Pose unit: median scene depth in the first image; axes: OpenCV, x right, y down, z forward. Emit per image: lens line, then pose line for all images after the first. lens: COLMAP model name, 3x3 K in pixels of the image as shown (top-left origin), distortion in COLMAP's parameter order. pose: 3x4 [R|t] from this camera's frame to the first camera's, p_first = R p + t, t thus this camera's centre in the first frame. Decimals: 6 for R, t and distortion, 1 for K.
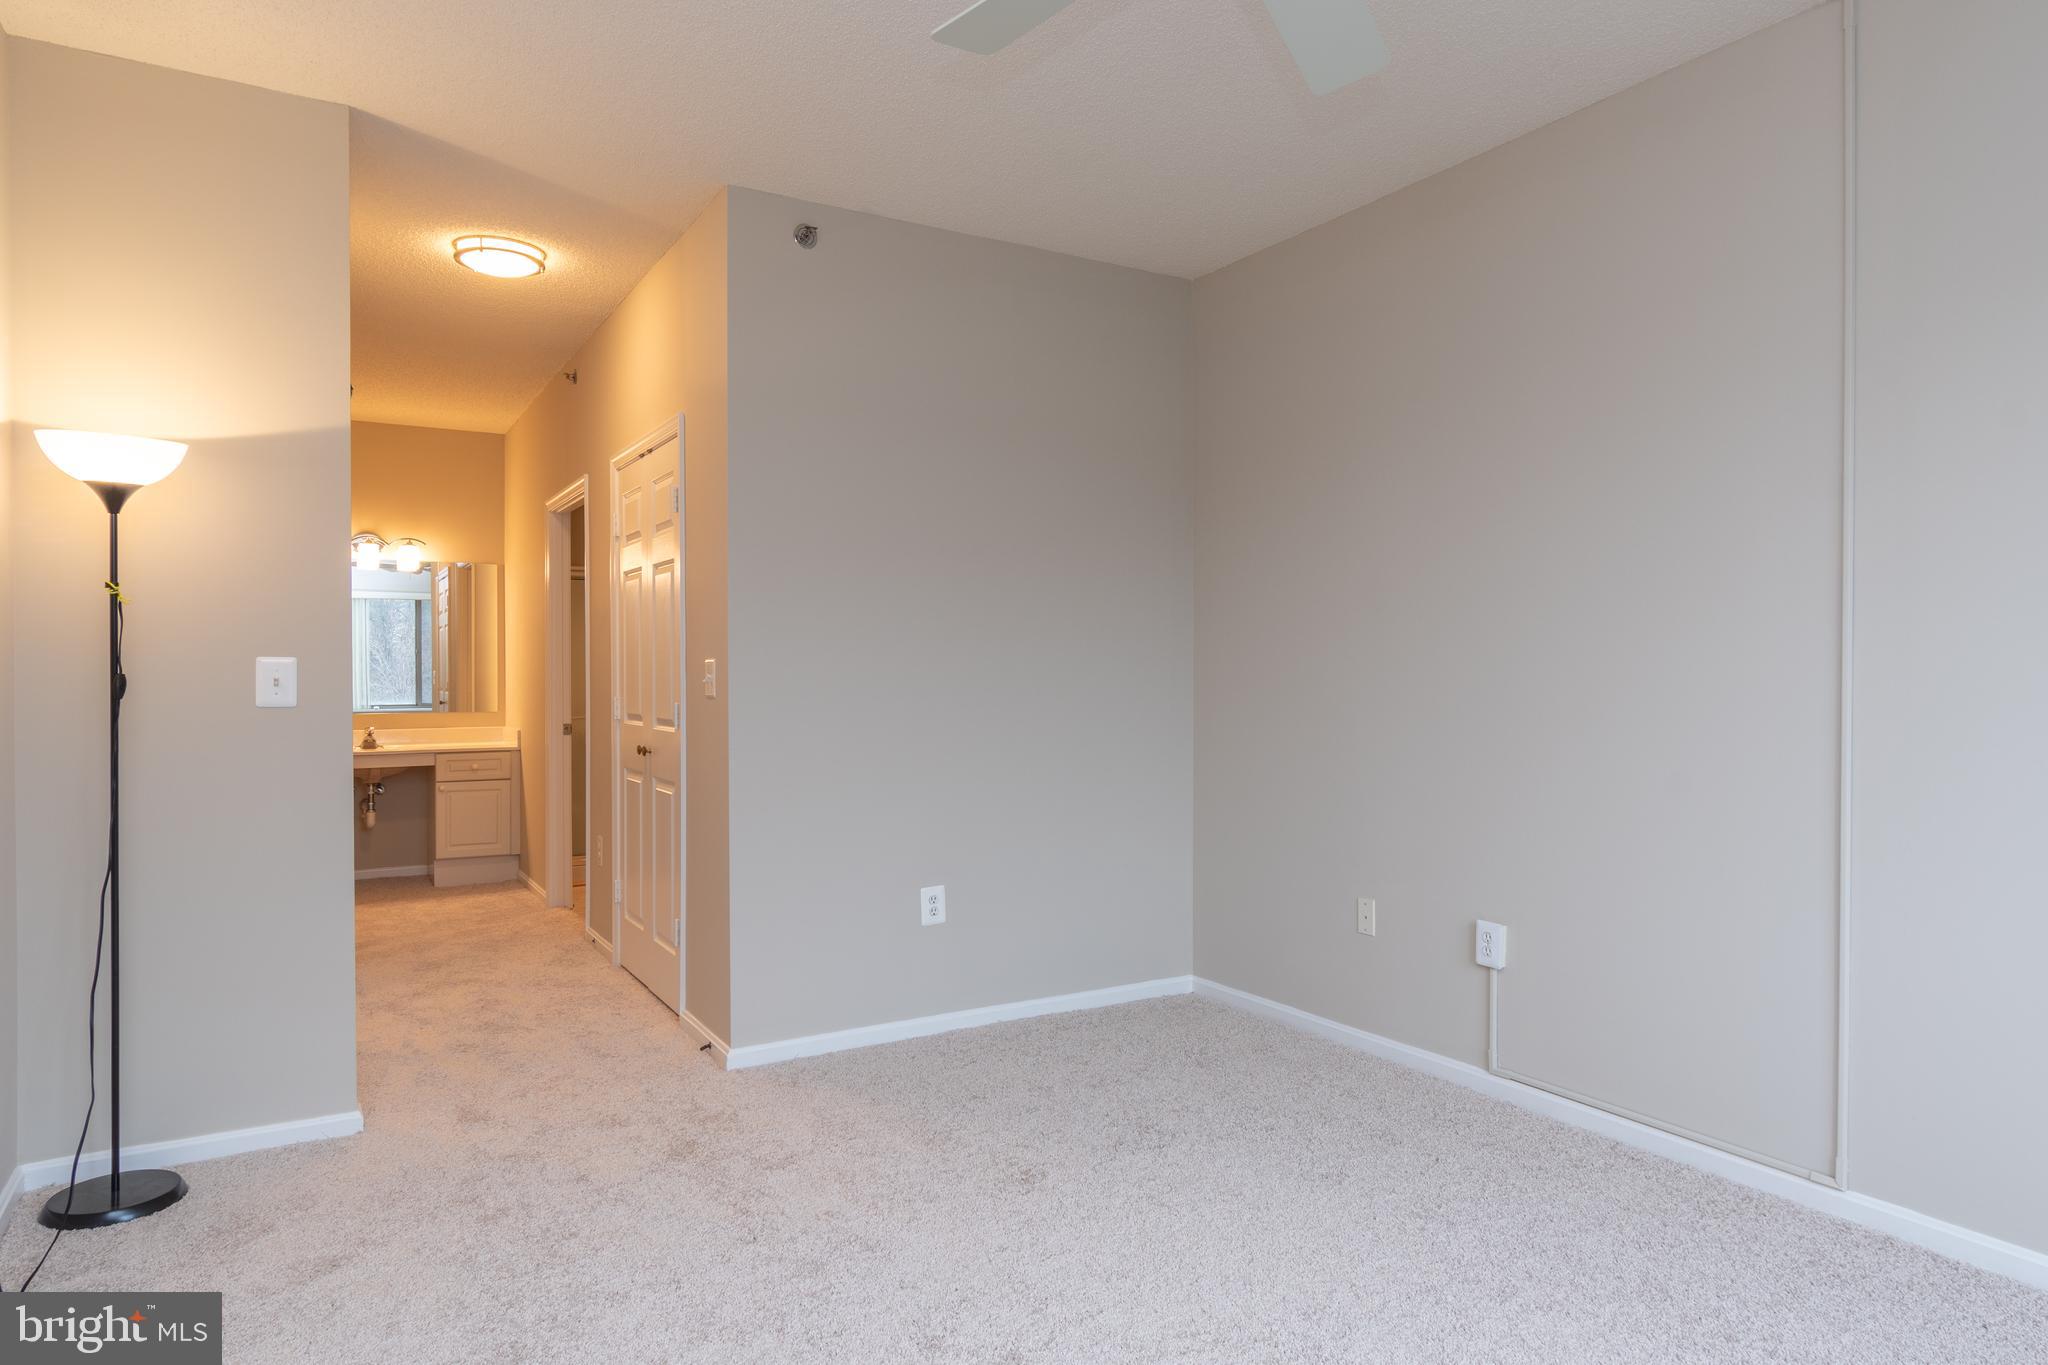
lens RADIAL K [[1225.6, 0, 1023.7], [0, 1225.6, 690.2], [0, 0, 1]] dist [-0.001492, -0.001953]
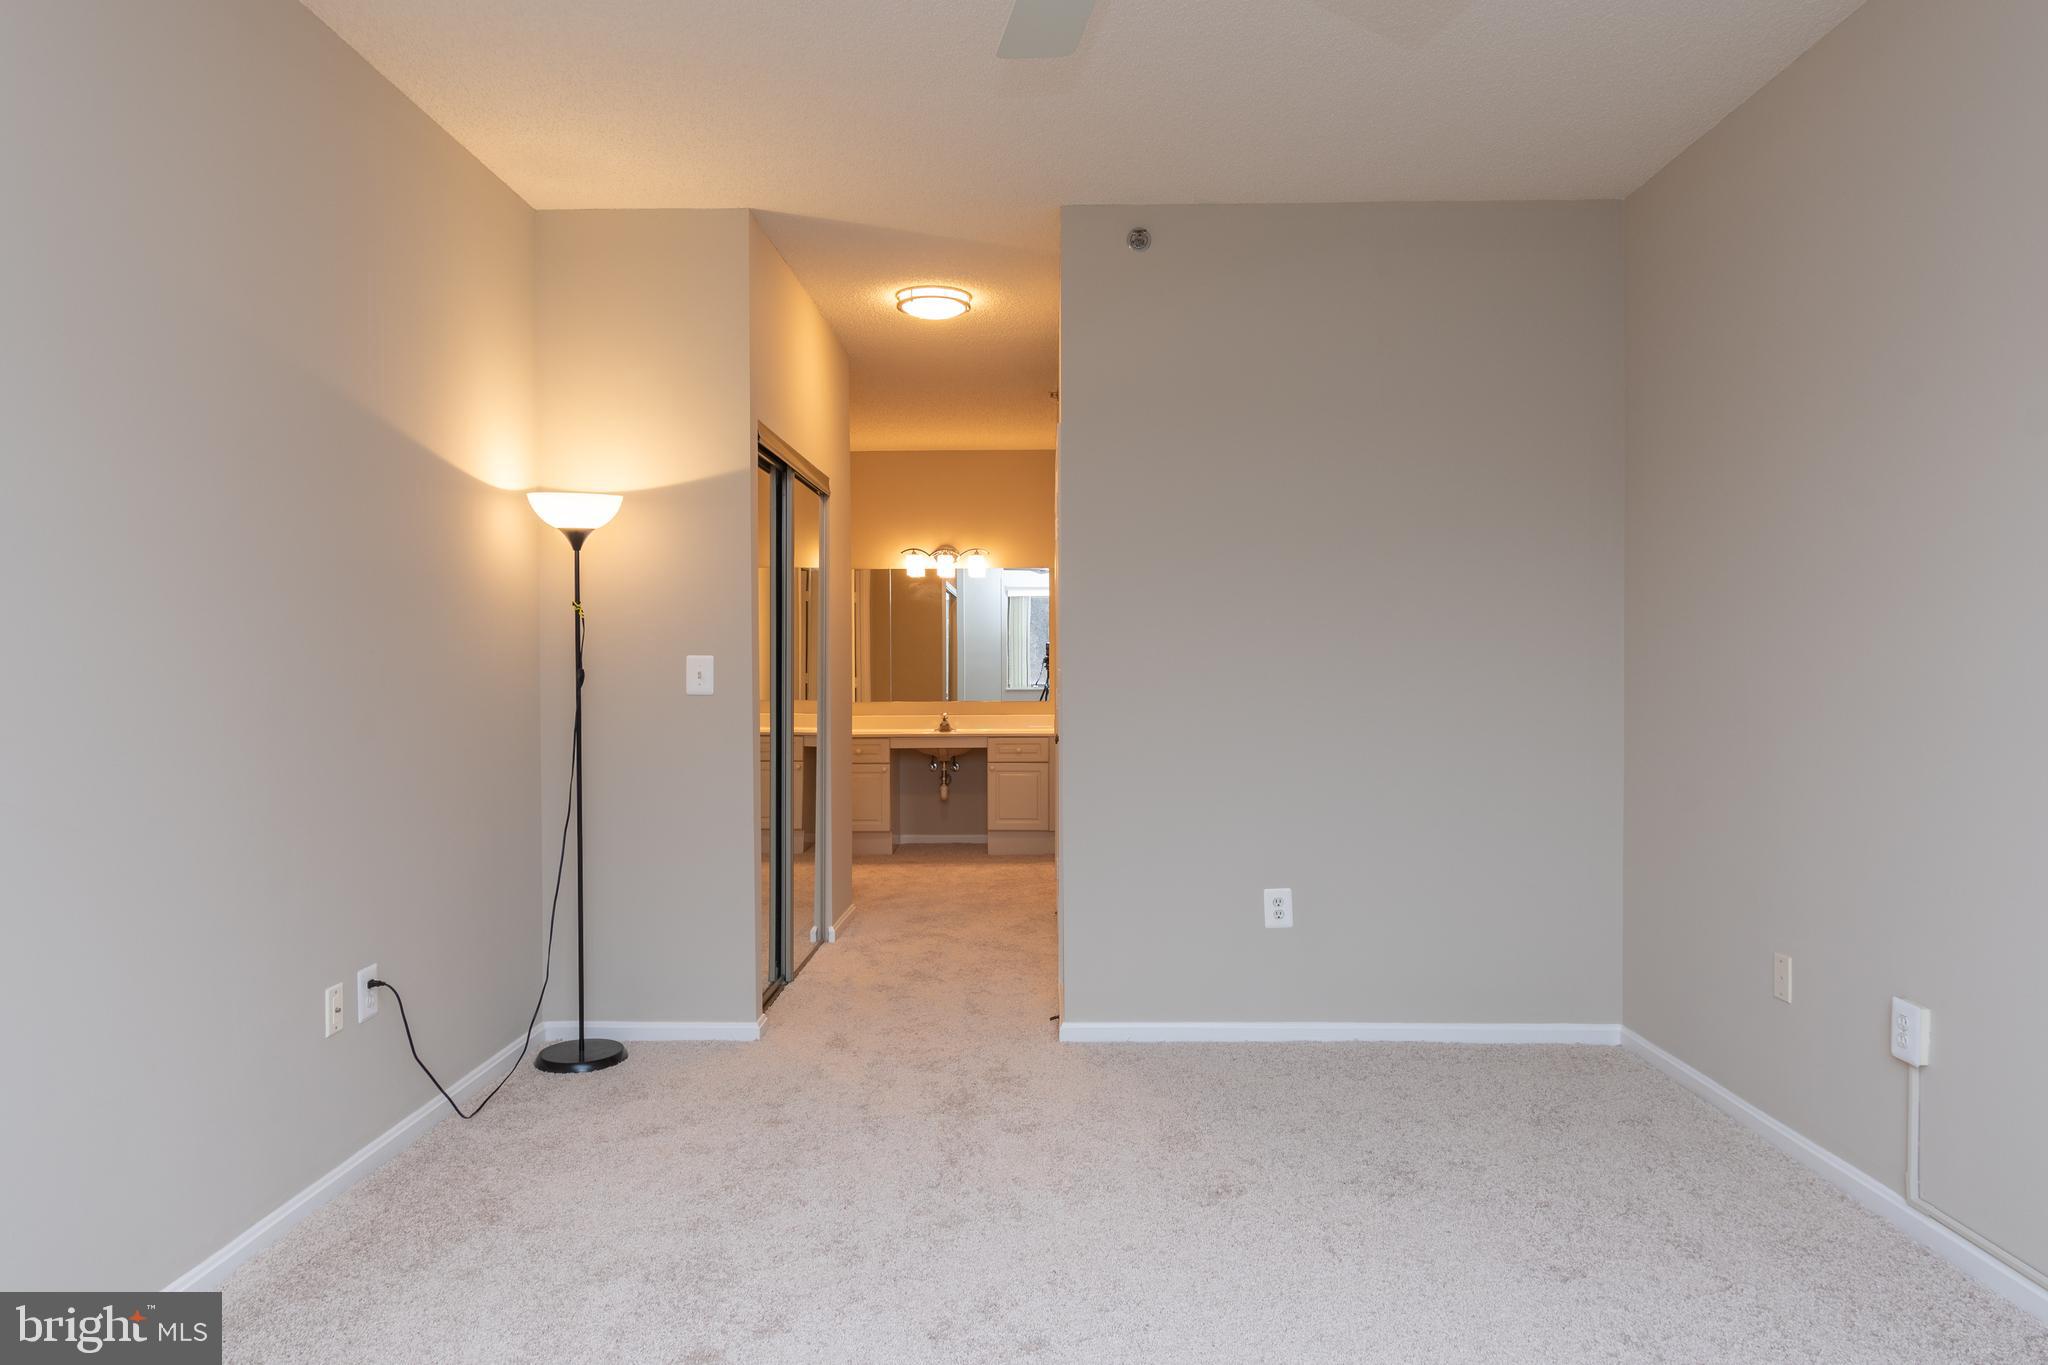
lens RADIAL K [[1225.6, 0, 963.6], [0, 1225.6, 692.1], [0, 0, 1]] dist [-0.001492, -0.001953]
pose [[0.848034, 0.010585, -0.529836, 0.248879], [-0.006301, 0.999931, 0.009891, -0.002972], [0.529904, -0.005050, 0.848042, 0.055845]]
